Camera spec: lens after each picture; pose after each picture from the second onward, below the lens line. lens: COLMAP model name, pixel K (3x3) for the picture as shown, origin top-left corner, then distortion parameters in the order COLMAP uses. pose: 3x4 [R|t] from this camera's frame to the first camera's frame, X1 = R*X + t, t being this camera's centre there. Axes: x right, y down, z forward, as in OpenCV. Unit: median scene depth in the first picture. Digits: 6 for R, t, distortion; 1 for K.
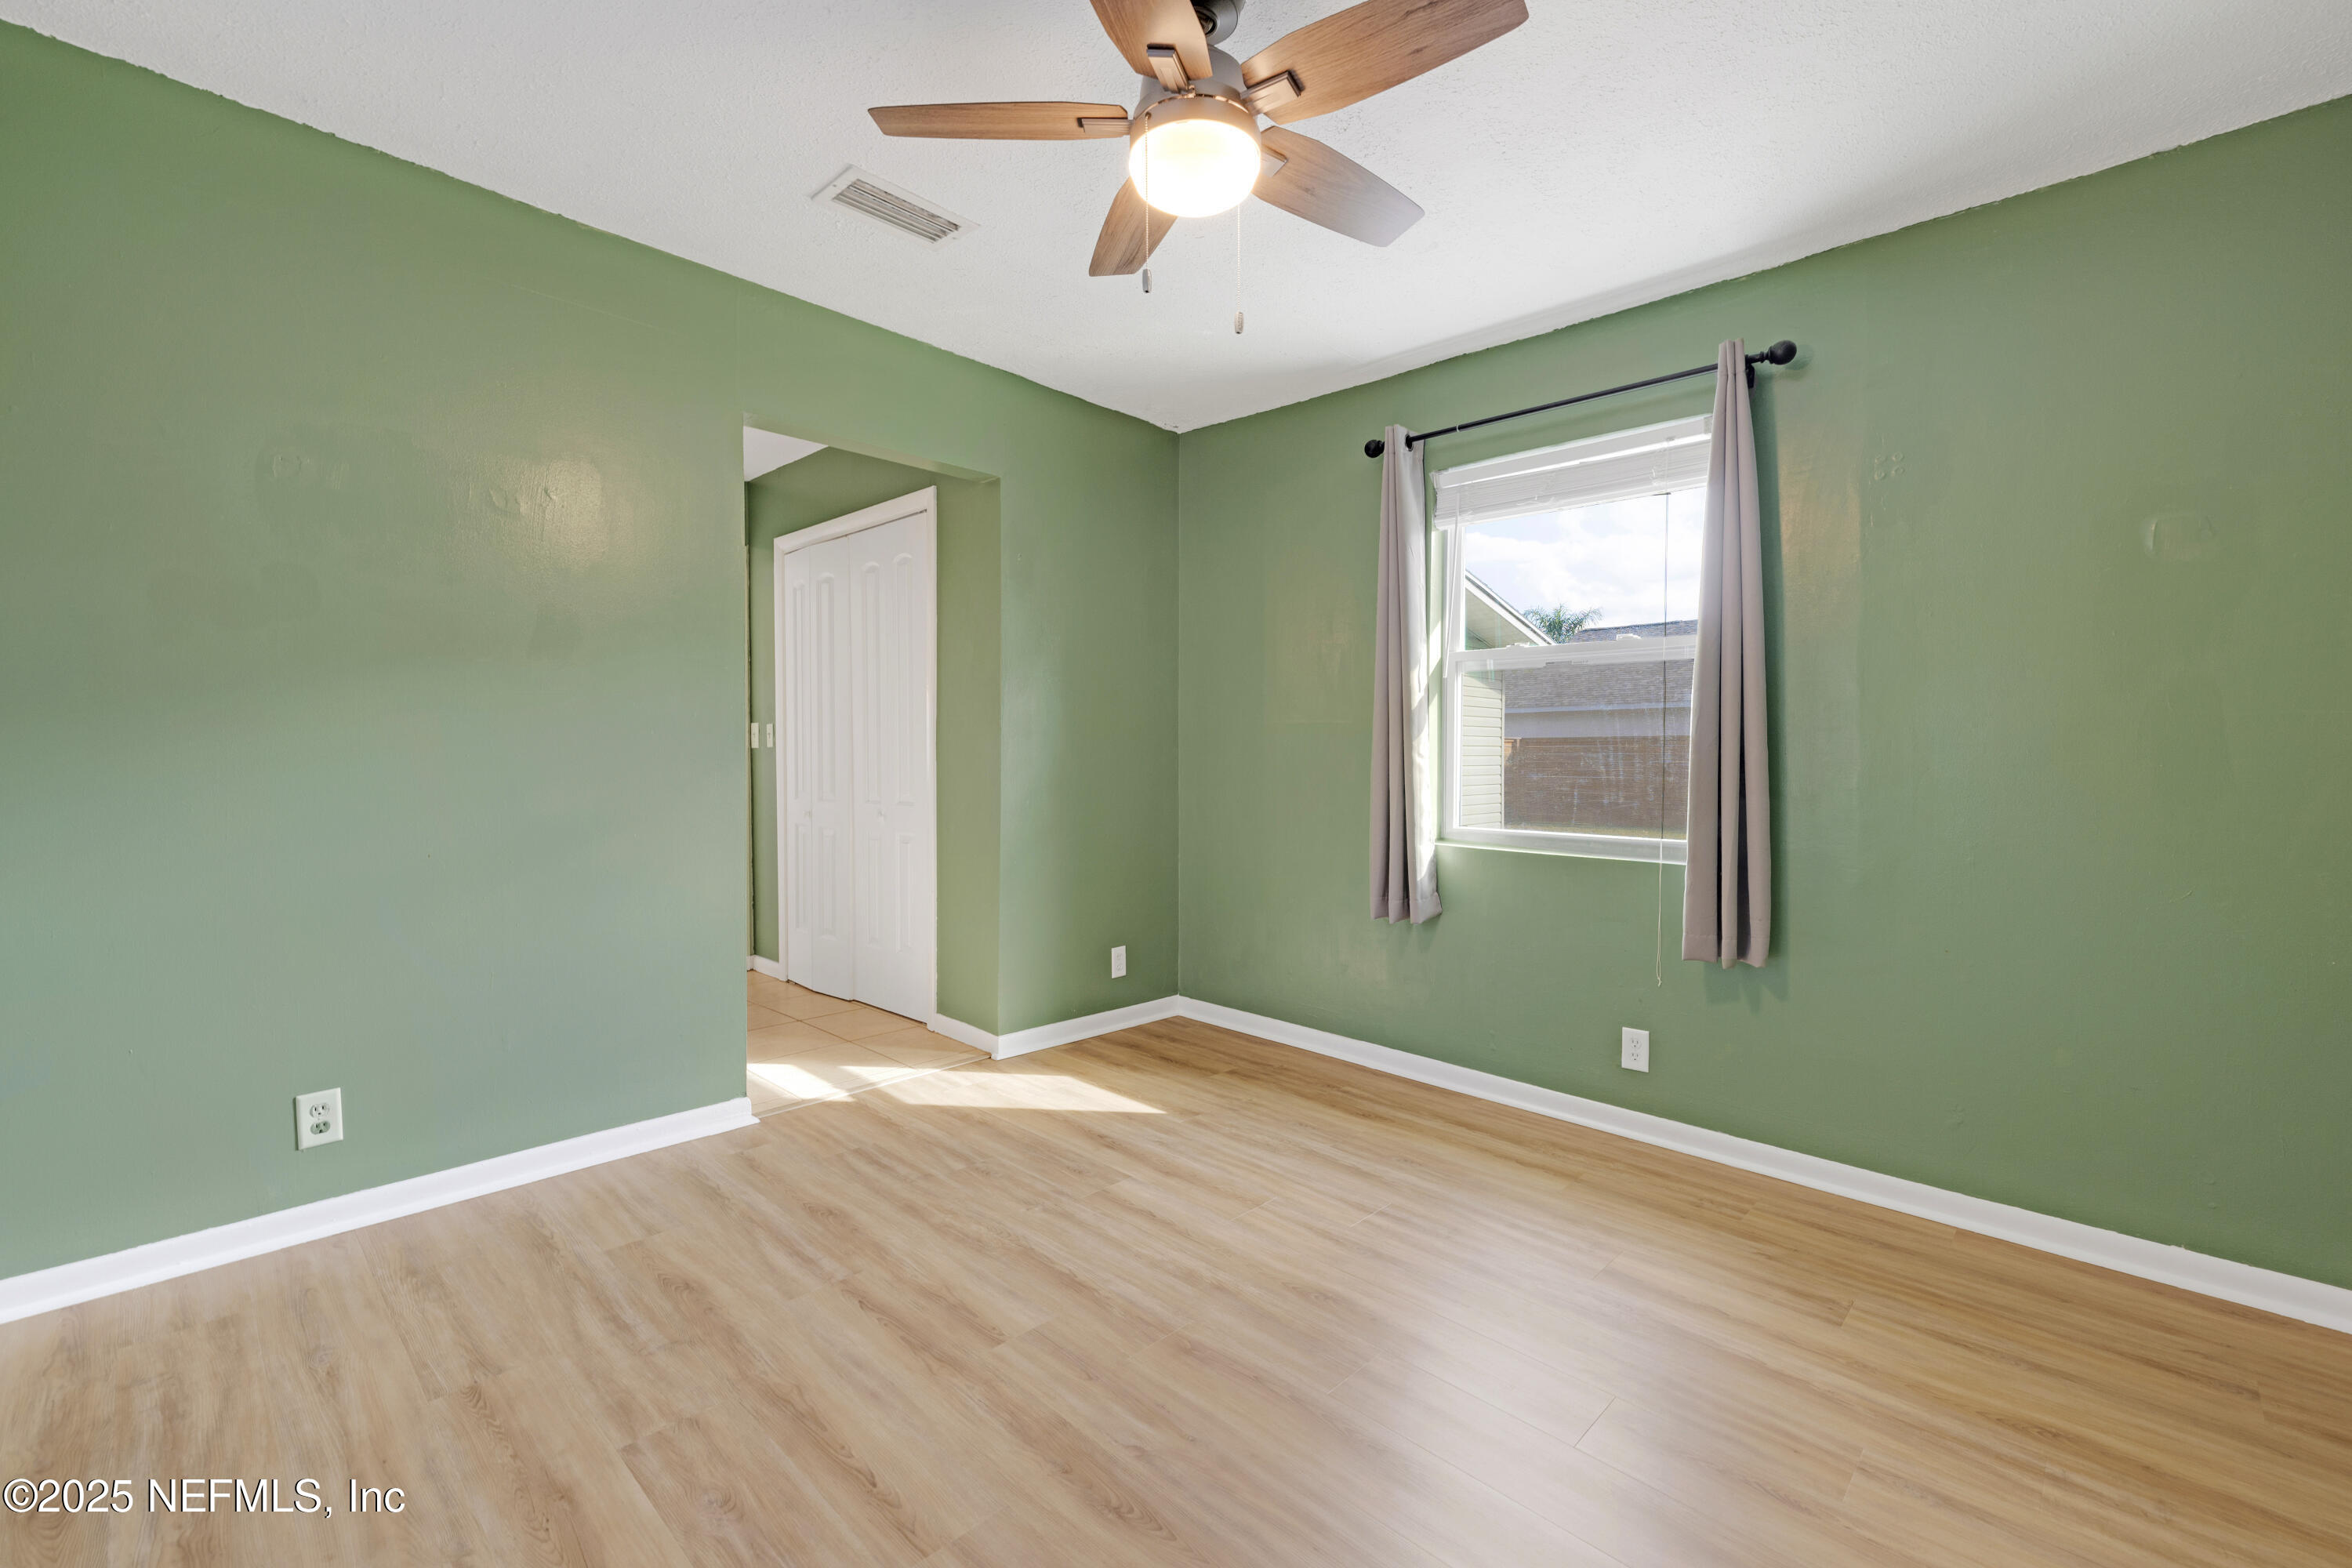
lens RADIAL K [[999.5, 0, 1177.9], [0, 999.5, 774.0], [0, 0, 1]] dist [-0.000390, 0.000421]
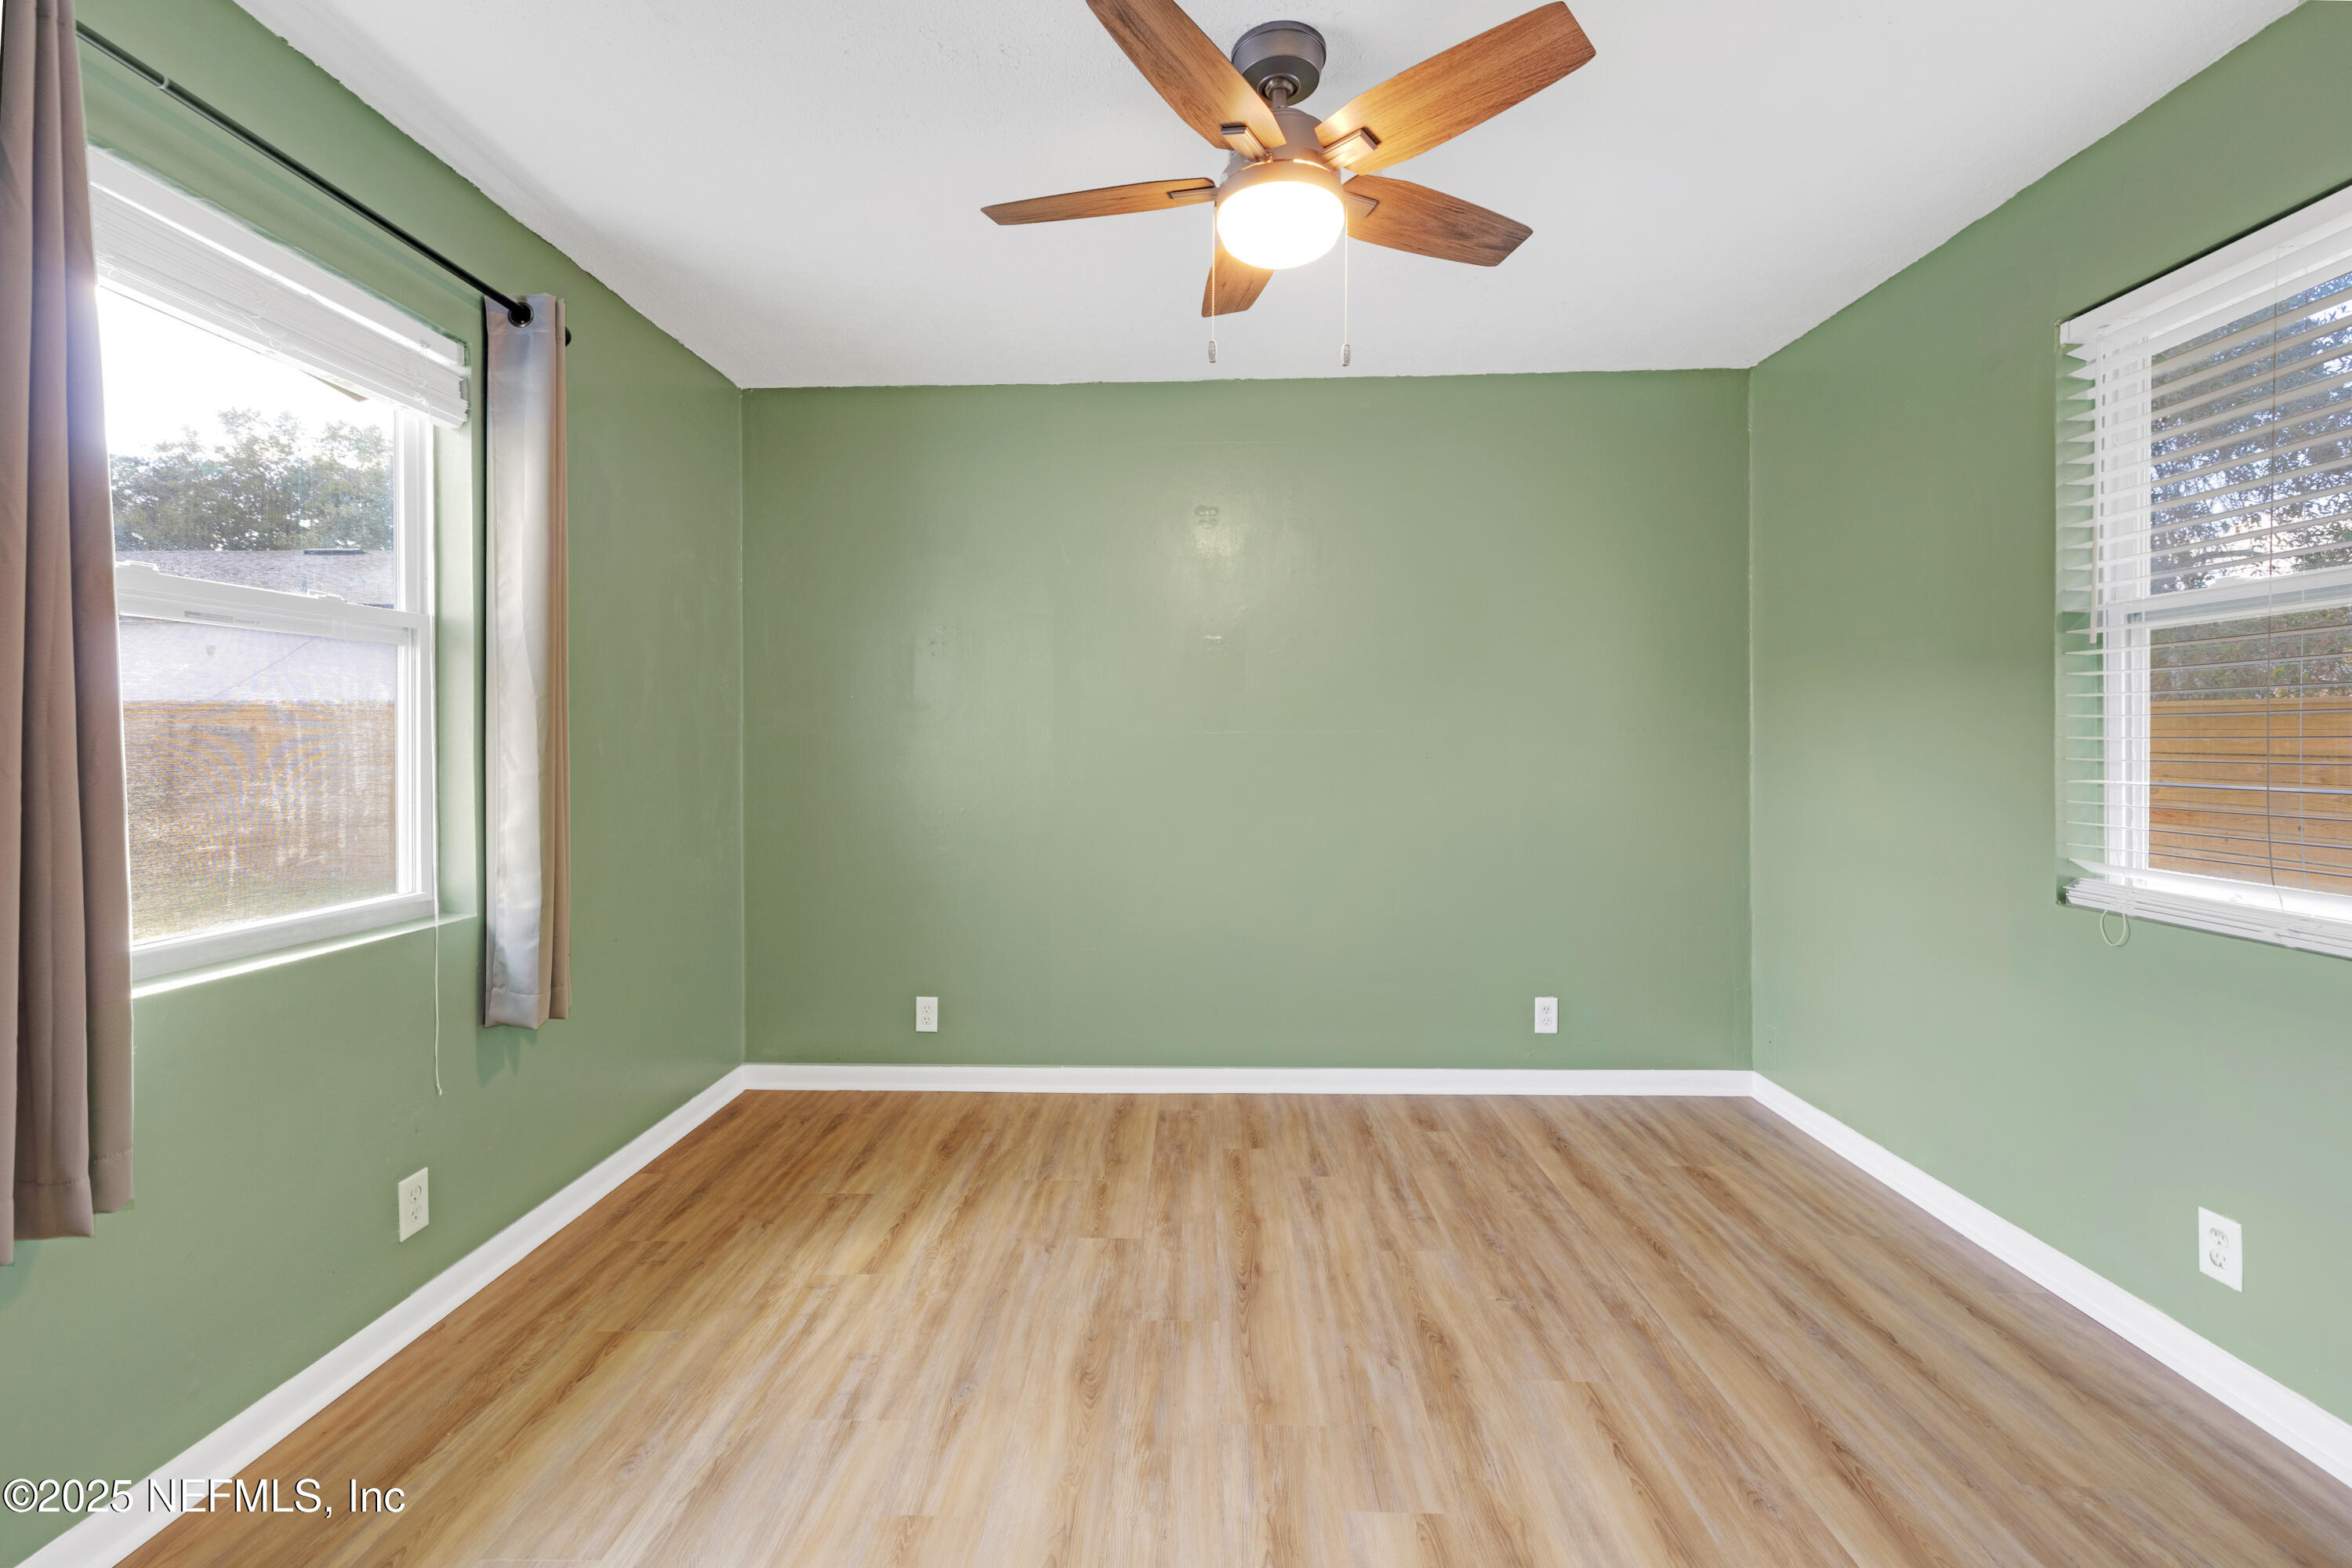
lens RADIAL K [[999.5, 0, 1164.0], [0, 999.5, 737.6], [0, 0, 1]] dist [-0.000390, 0.000421]
pose [[-0.662934, -0.007880, 0.748637, -0.621296], [0.006972, 0.999836, 0.016698, -0.086061], [-0.748646, 0.016289, -0.662770, 1.635344]]
